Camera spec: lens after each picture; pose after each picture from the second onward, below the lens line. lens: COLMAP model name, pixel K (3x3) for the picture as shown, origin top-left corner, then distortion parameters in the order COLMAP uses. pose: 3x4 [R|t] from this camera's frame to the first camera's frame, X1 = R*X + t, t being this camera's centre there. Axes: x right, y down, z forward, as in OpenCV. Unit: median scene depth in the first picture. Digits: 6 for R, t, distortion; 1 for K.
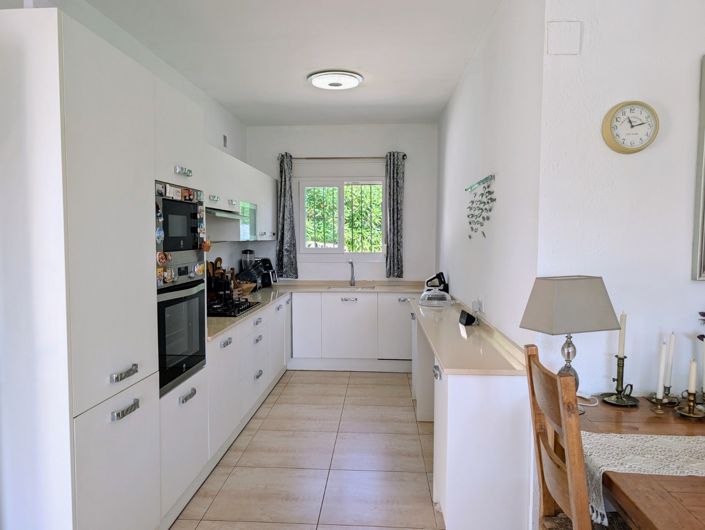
lens RADIAL K [[508.3, 0, 352.8], [0, 508.3, 263.5], [0, 0, 1]] dist [0.009708, -0.008947]
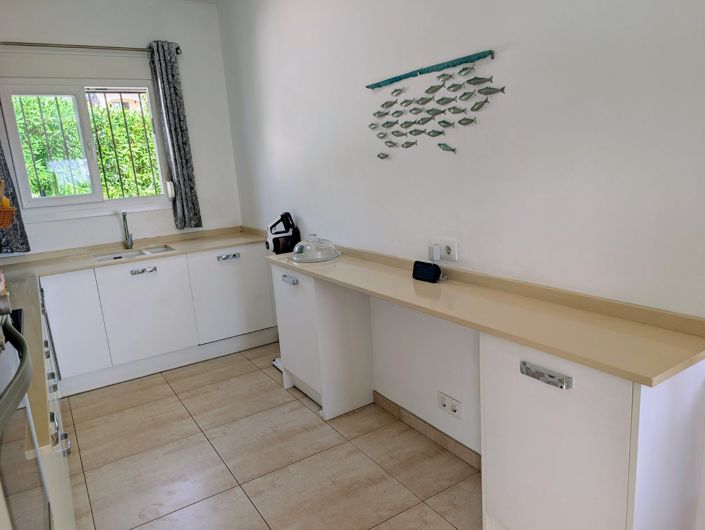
lens RADIAL K [[508.3, 0, 352.9], [0, 508.3, 271.3], [0, 0, 1]] dist [0.009708, -0.008947]
pose [[0.808210, -0.182528, 0.559893, -0.146751], [0.099599, 0.979424, 0.175525, -0.015572], [-0.580410, -0.086097, 0.809760, 0.287409]]
